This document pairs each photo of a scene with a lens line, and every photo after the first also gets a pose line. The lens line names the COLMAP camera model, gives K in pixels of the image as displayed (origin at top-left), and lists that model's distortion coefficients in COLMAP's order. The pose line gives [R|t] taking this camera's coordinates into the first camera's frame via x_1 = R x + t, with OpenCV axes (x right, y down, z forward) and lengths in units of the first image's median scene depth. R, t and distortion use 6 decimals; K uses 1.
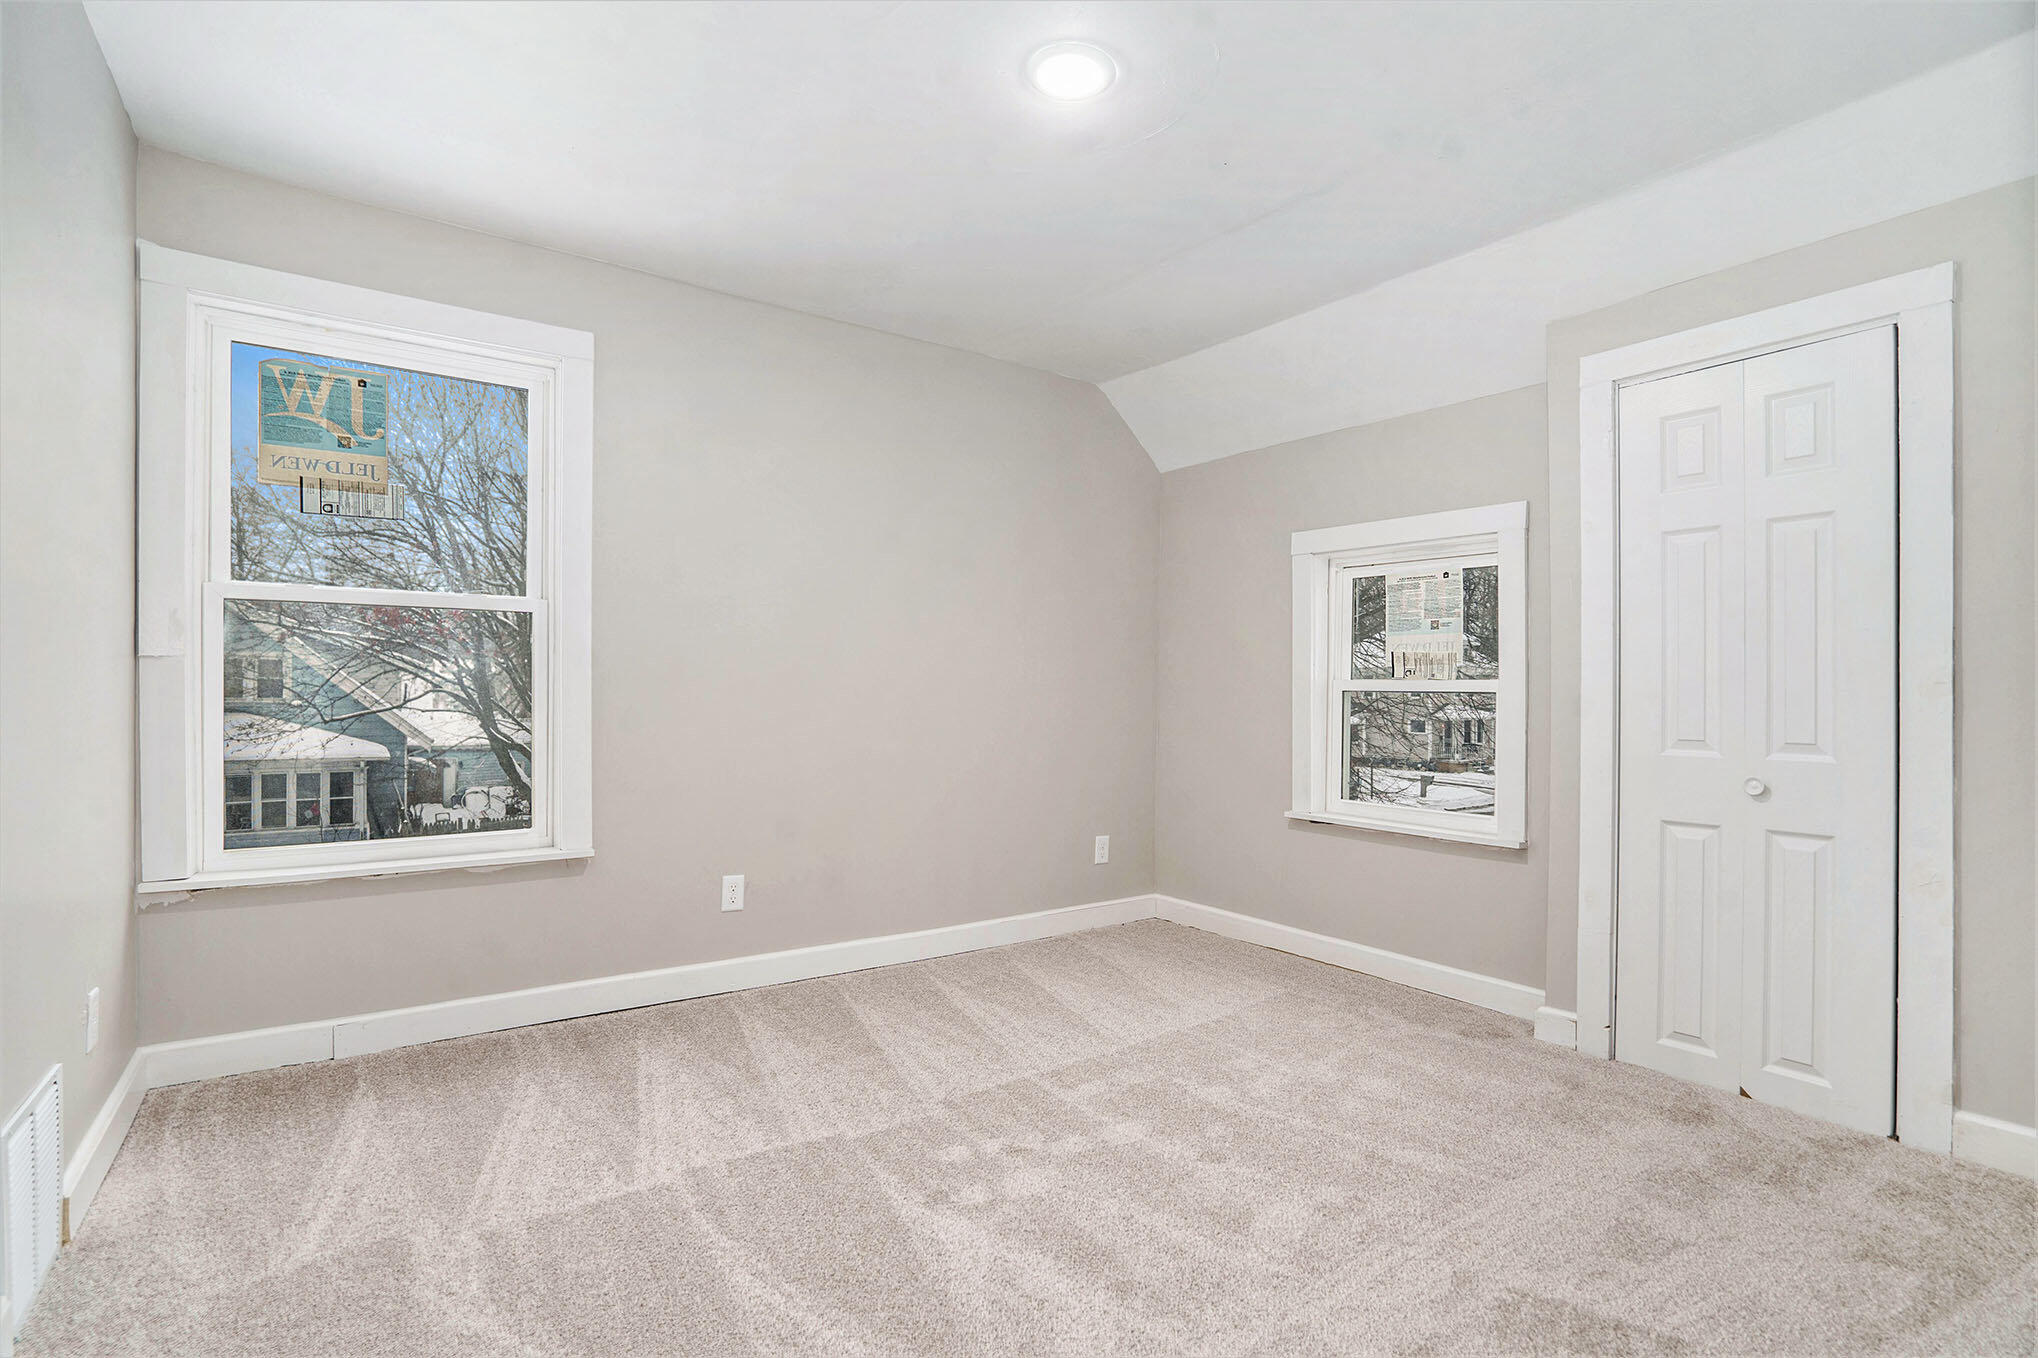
lens RADIAL K [[957.2, 0, 1019.0], [0, 957.2, 679.0], [0, 0, 1]] dist [-0.000130, 0.000250]
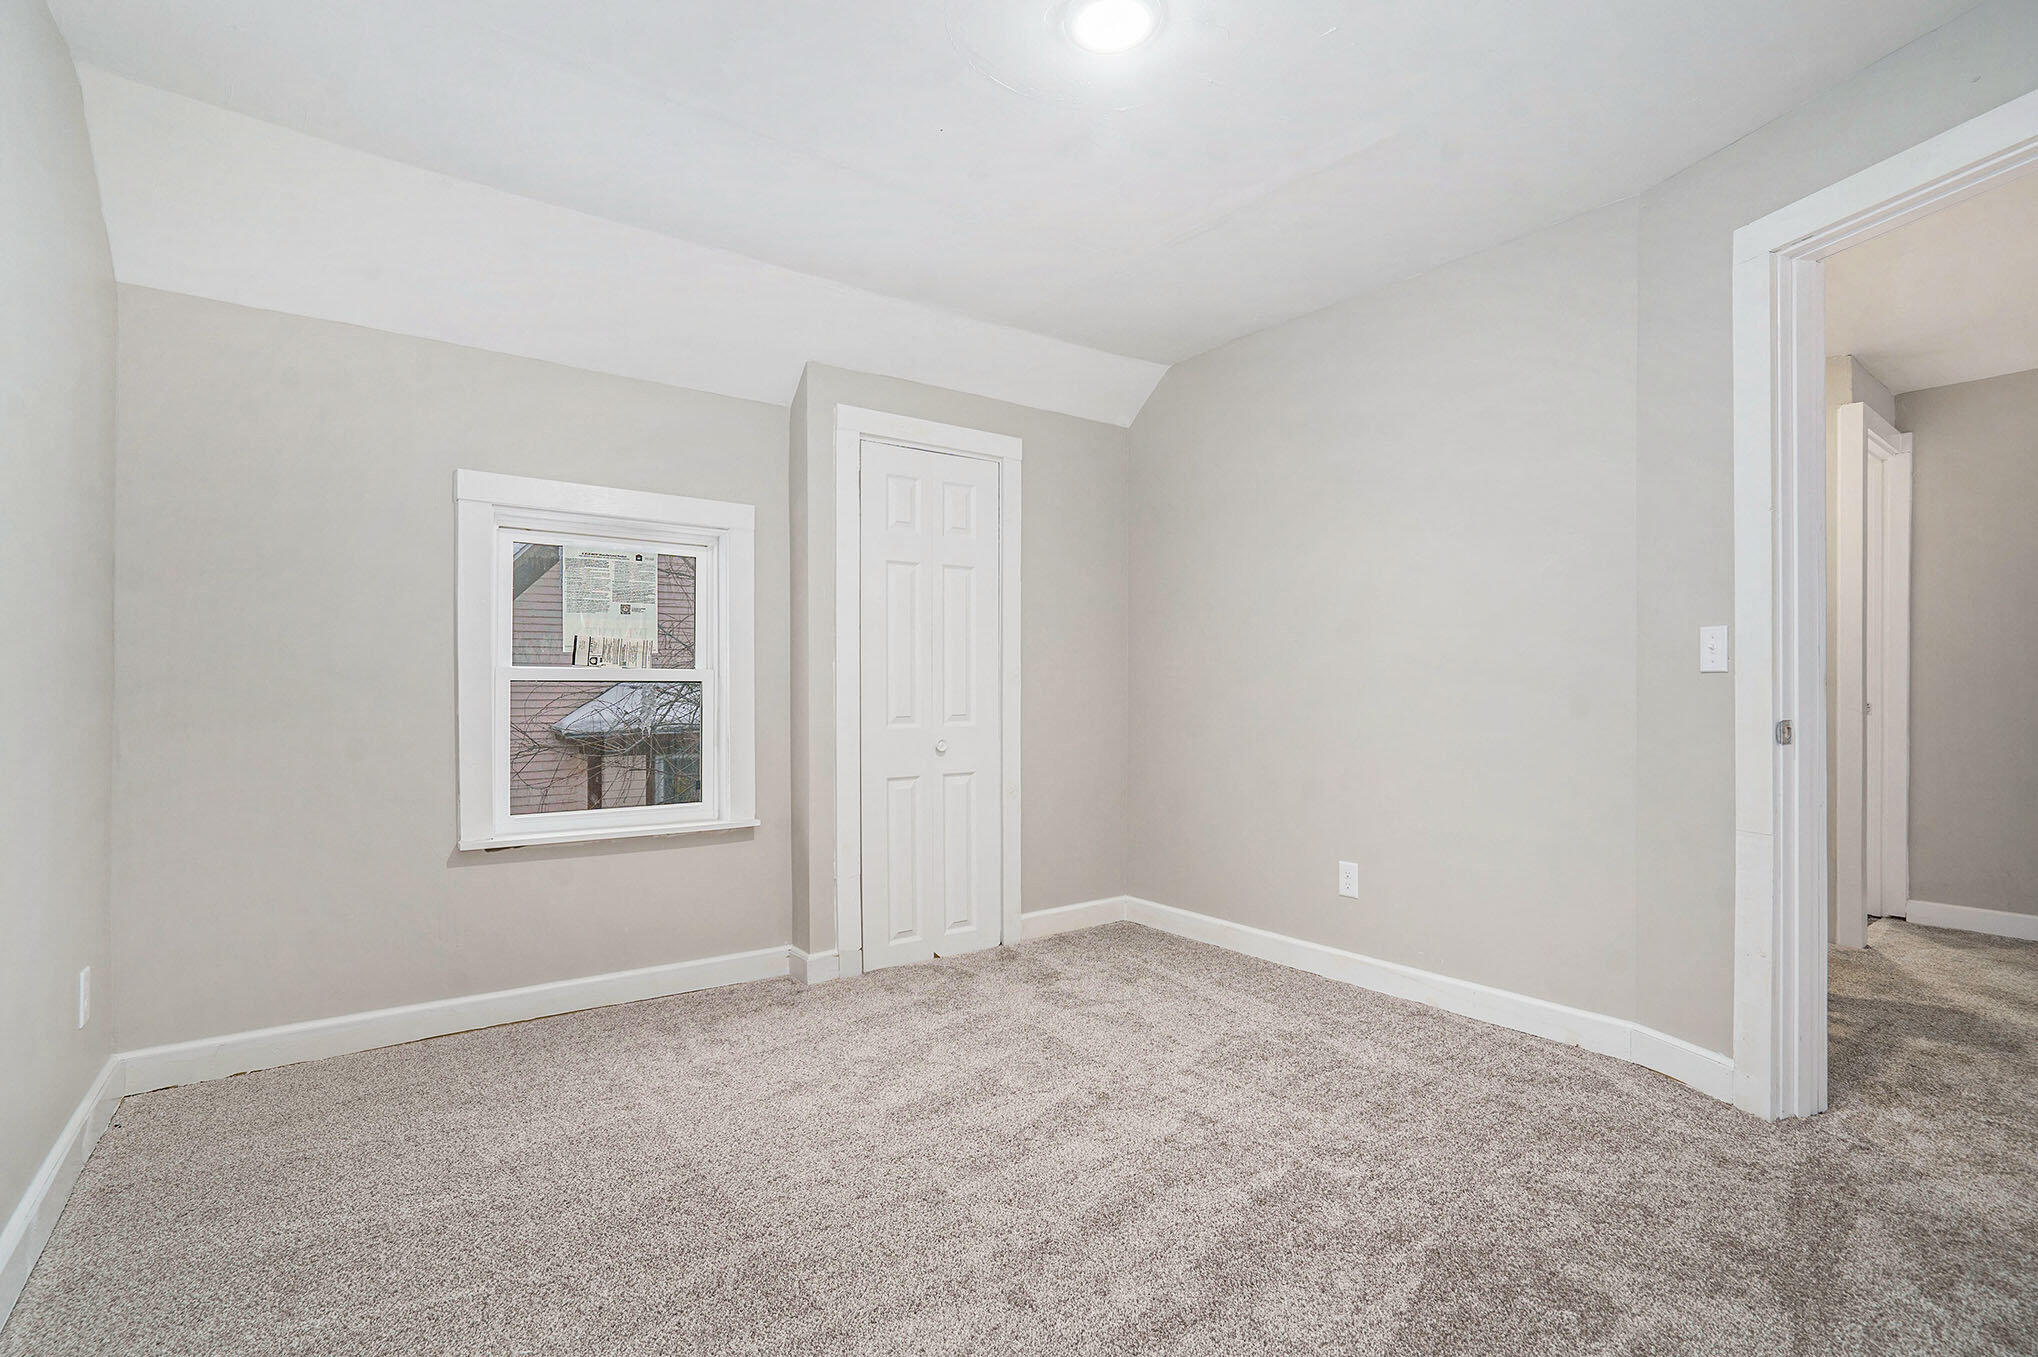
lens RADIAL K [[985.8, 0, 1010.7], [0, 985.8, 687.8], [0, 0, 1]] dist [-0.002086, -0.000119]
pose [[-0.000090, -0.003920, 0.999992, -0.529748], [-0.011447, 0.999927, 0.003918, 0.011667], [-0.999934, -0.011446, -0.000135, 0.633522]]
